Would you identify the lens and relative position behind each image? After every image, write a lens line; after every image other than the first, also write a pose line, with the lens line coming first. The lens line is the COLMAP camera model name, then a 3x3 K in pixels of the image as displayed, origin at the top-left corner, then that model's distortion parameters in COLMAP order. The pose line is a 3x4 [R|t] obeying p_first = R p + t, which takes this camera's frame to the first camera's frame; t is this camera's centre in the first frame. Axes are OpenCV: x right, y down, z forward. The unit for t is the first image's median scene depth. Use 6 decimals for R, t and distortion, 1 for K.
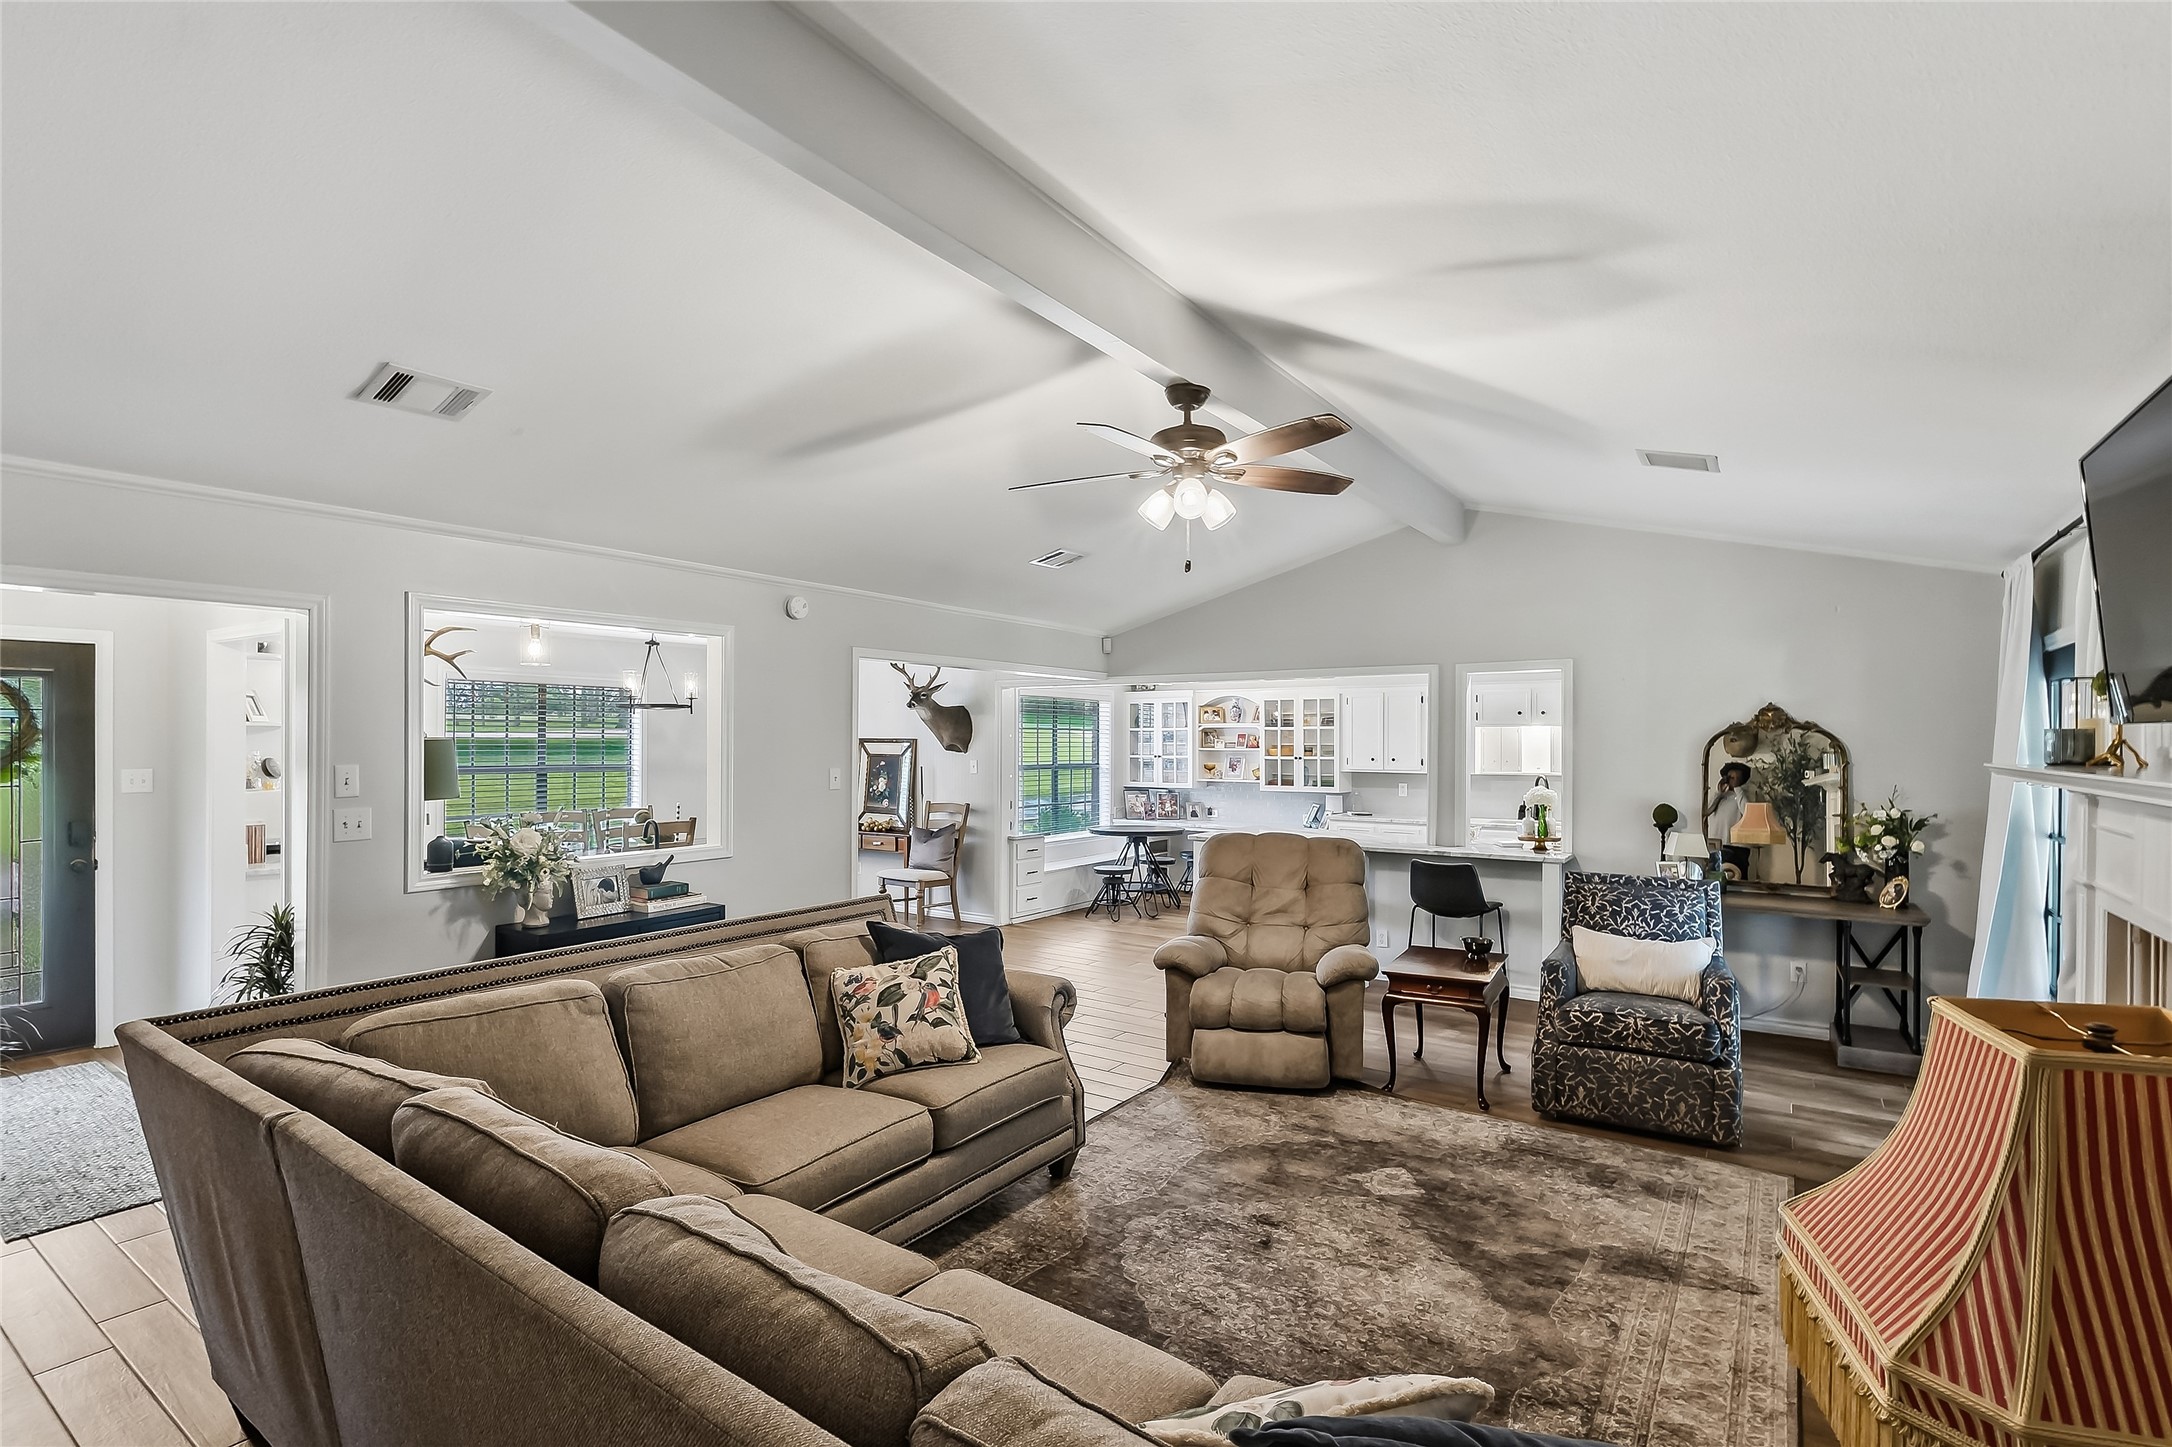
lens RADIAL K [[1015.4, 0, 1081.3], [0, 1015.4, 739.6], [0, 0, 1]] dist [-0.004465, 0.000783]
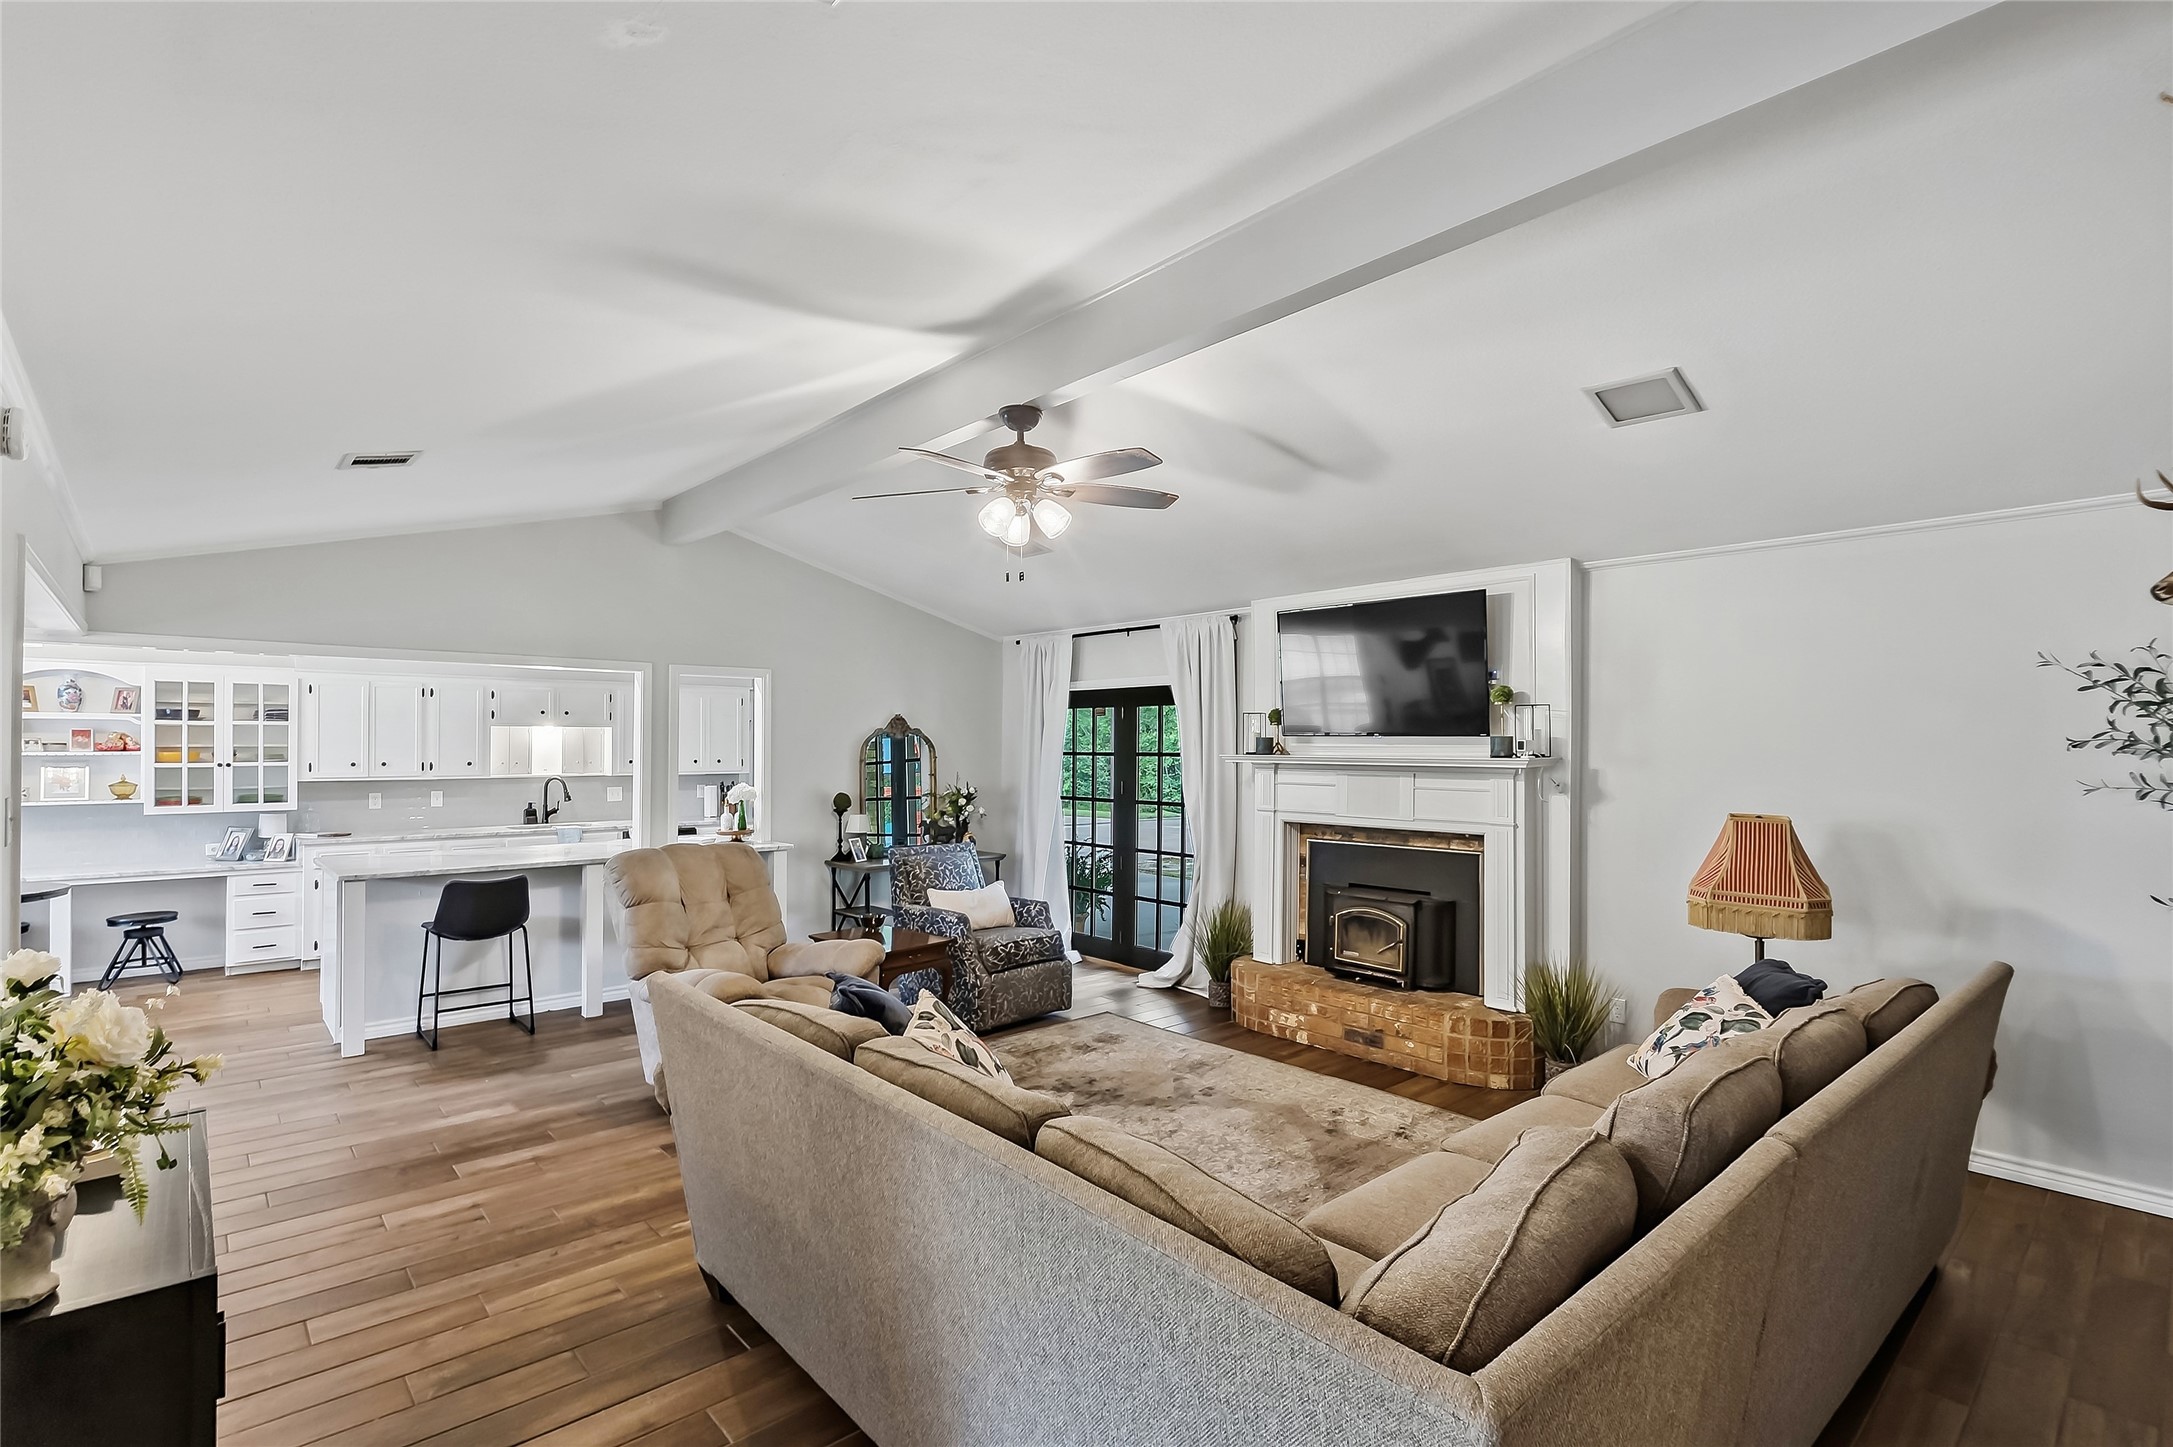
lens RADIAL K [[1015.9, 0, 1068.1], [0, 1015.9, 740.8], [0, 0, 1]] dist [-0.004465, 0.000783]
pose [[0.240303, 0.002278, 0.970695, -0.617532], [-0.003141, 0.999994, -0.001569, 0.000896], [-0.970693, -0.002672, 0.240309, 0.469114]]
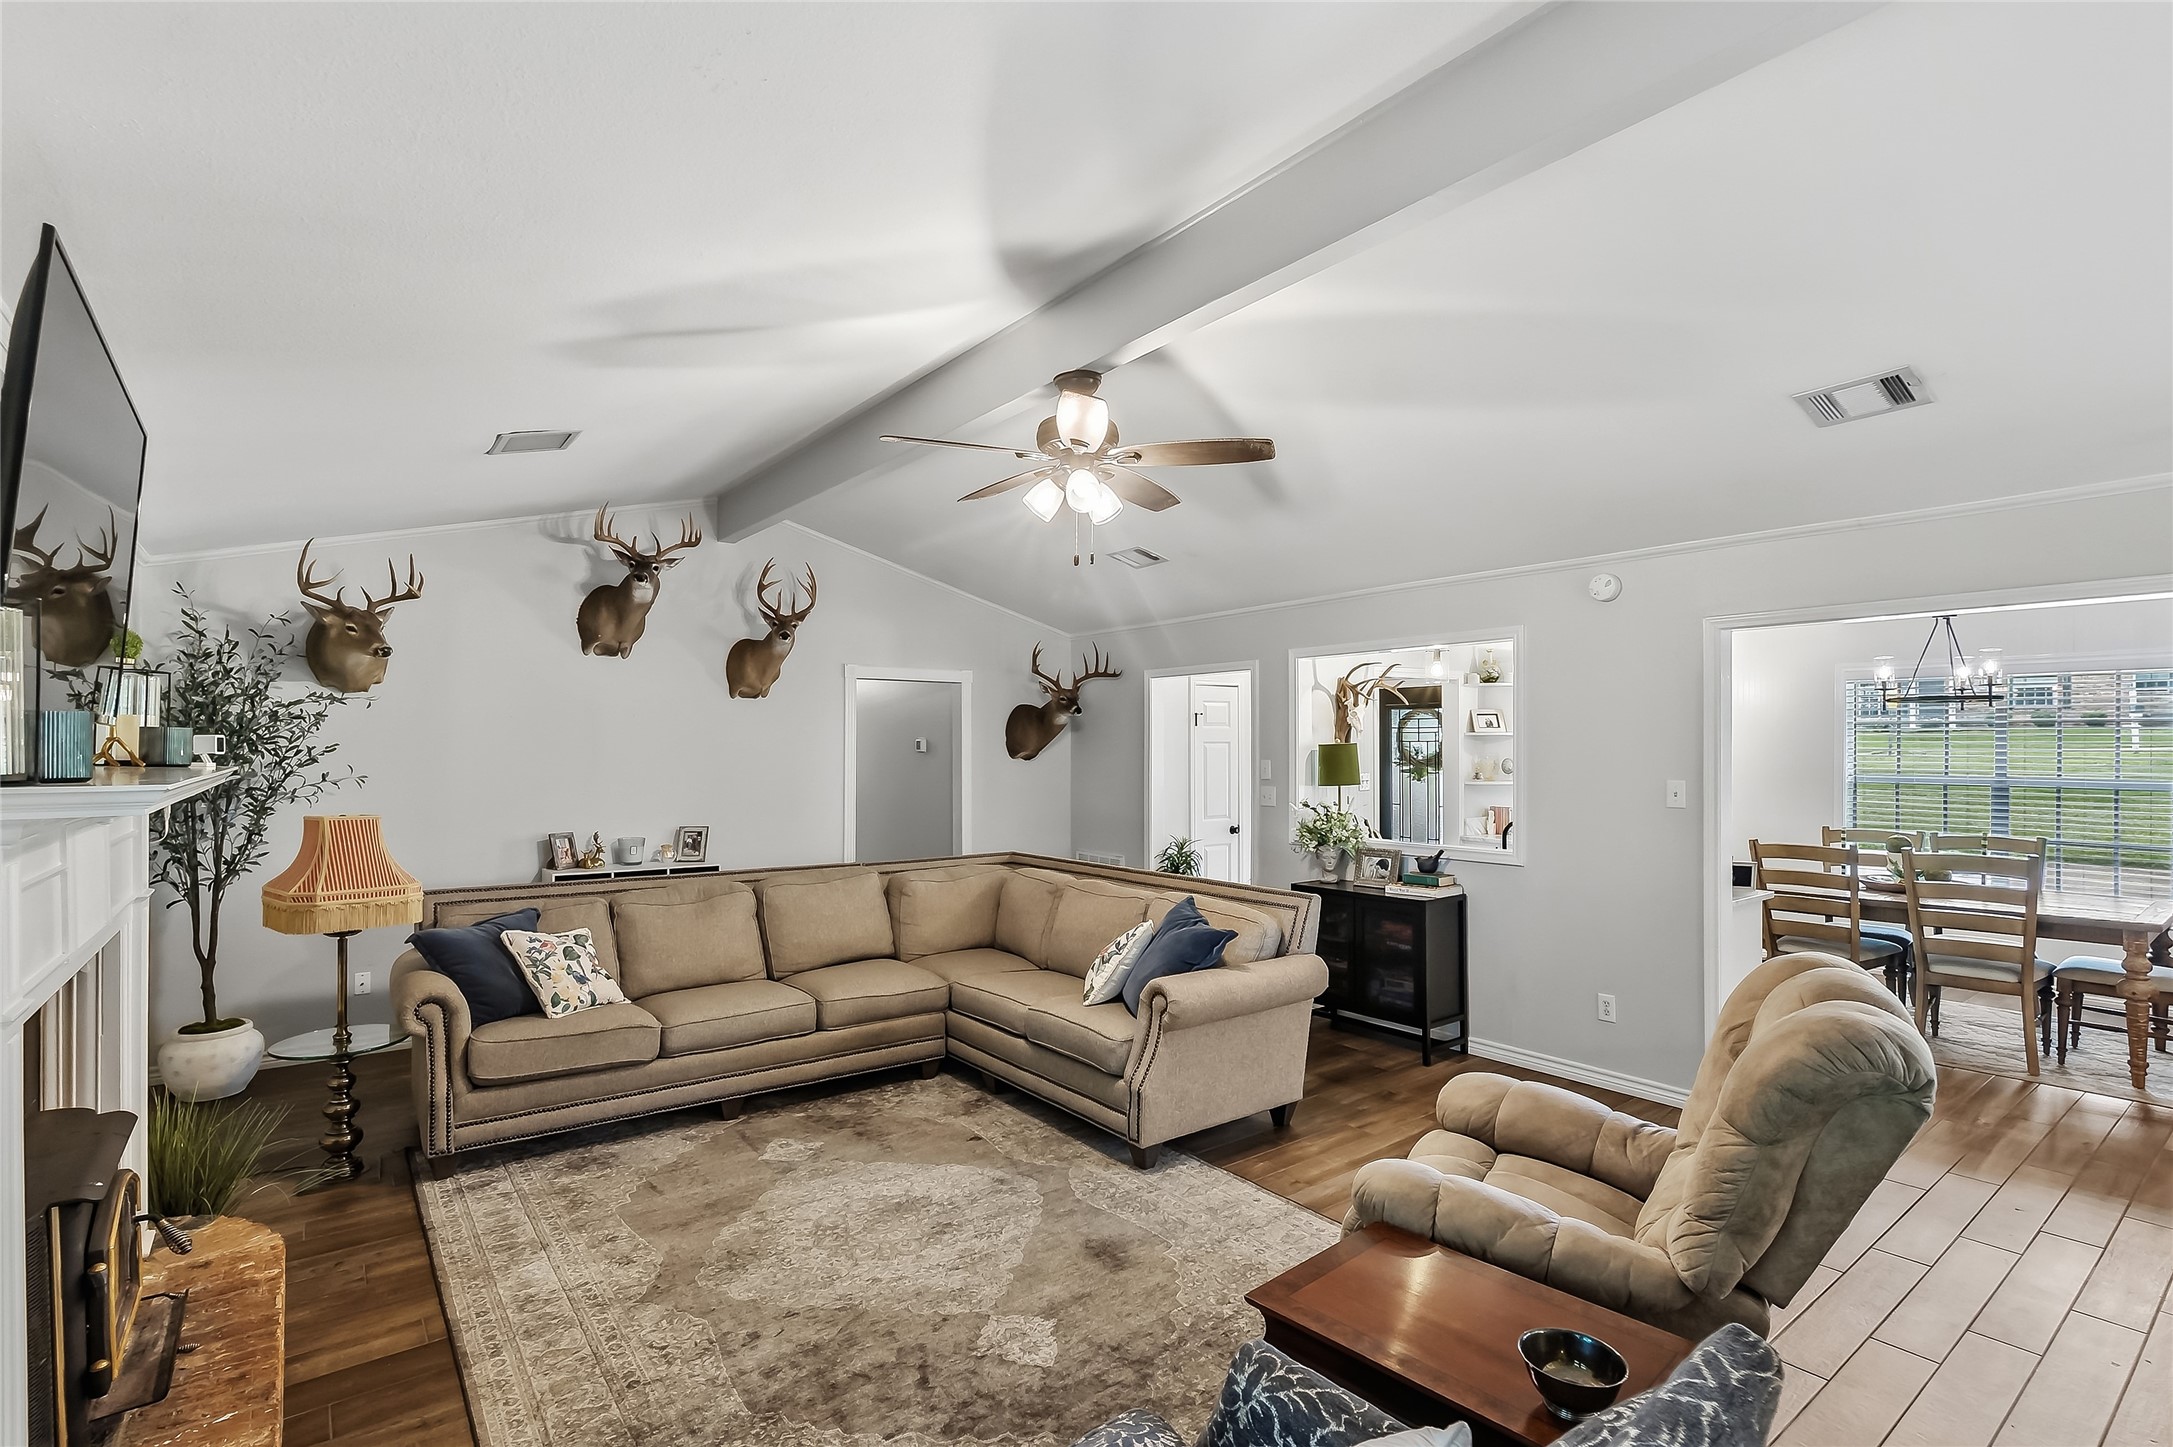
lens RADIAL K [[1015.9, 0, 1072.0], [0, 1015.9, 743.1], [0, 0, 1]] dist [-0.004465, 0.000783]
pose [[-0.312984, -0.007569, -0.949728, 0.684786], [-0.002318, 0.999971, -0.007205, 0.004566], [0.949756, -0.000054, -0.312992, 0.873842]]
